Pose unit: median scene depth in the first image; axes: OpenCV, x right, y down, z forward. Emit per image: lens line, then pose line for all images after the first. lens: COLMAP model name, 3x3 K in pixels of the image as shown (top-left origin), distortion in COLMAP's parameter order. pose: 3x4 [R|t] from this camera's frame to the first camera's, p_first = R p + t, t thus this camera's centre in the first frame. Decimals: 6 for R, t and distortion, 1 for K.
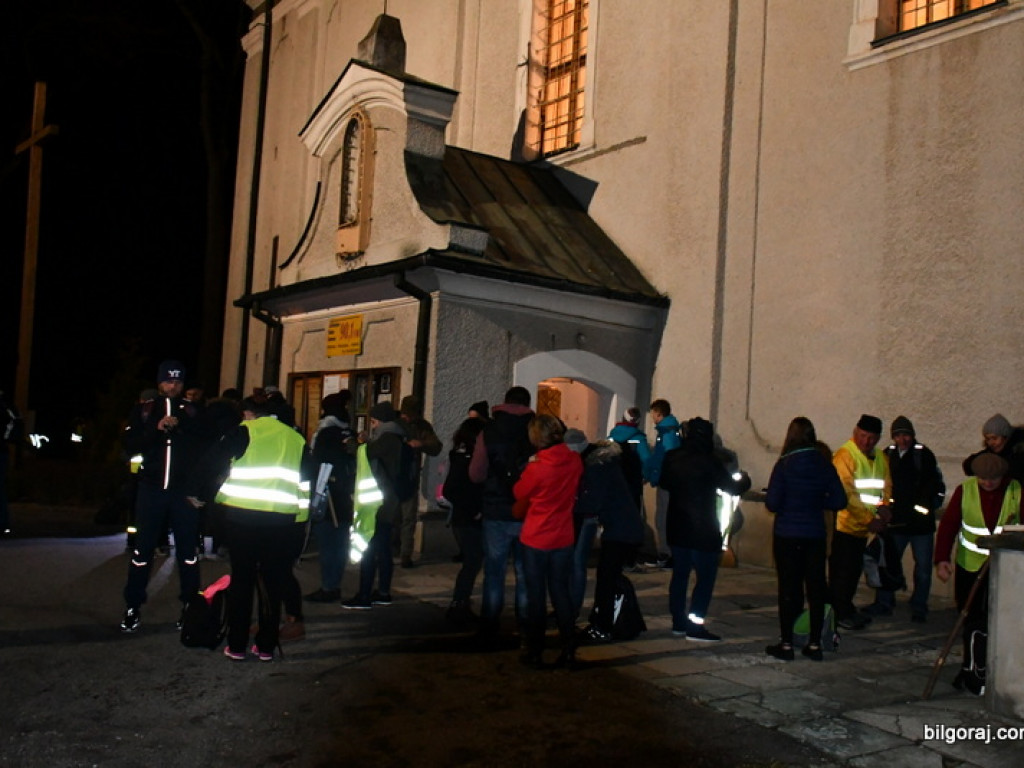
lens RADIAL K [[1032.3, 0, 512.0], [0, 1032.3, 384.0], [0, 0, 1]] dist [-0.002269, -0.019810]
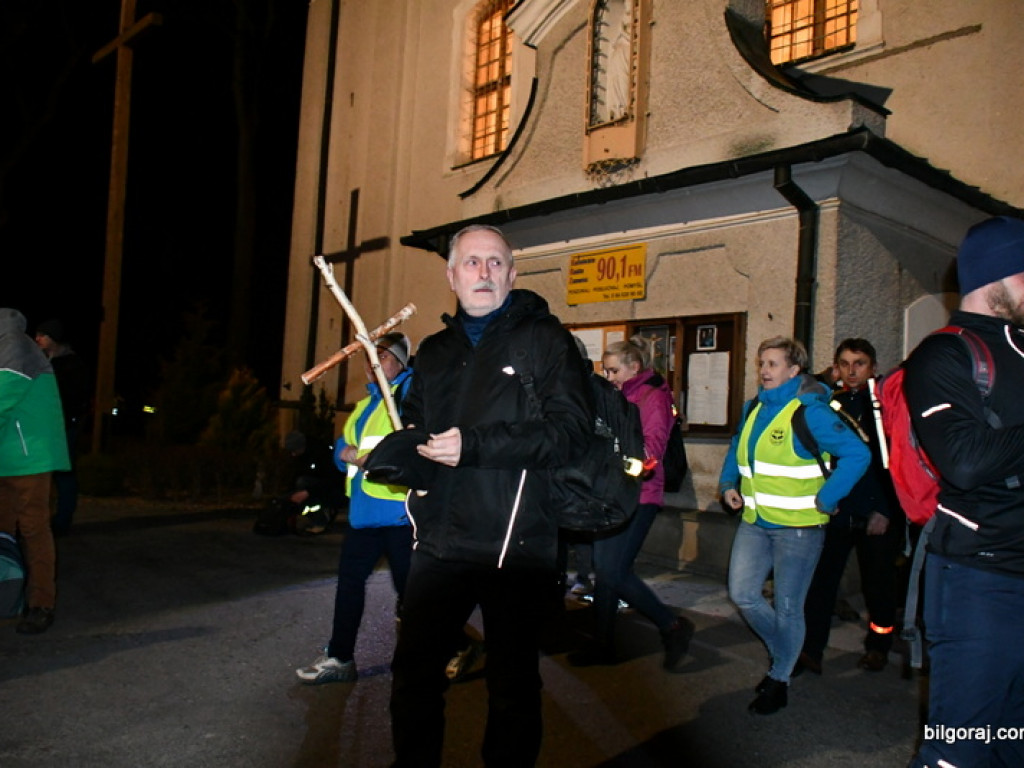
lens RADIAL K [[870.8, 0, 512.0], [0, 870.8, 384.0], [0, 0, 1]] dist [-0.025085, -0.037913]
pose [[0.996120, -0.001908, 0.087986, -0.273522], [-0.000523, 0.999619, 0.027596, 0.013074], [-0.088005, -0.027535, 0.995739, 0.375556]]
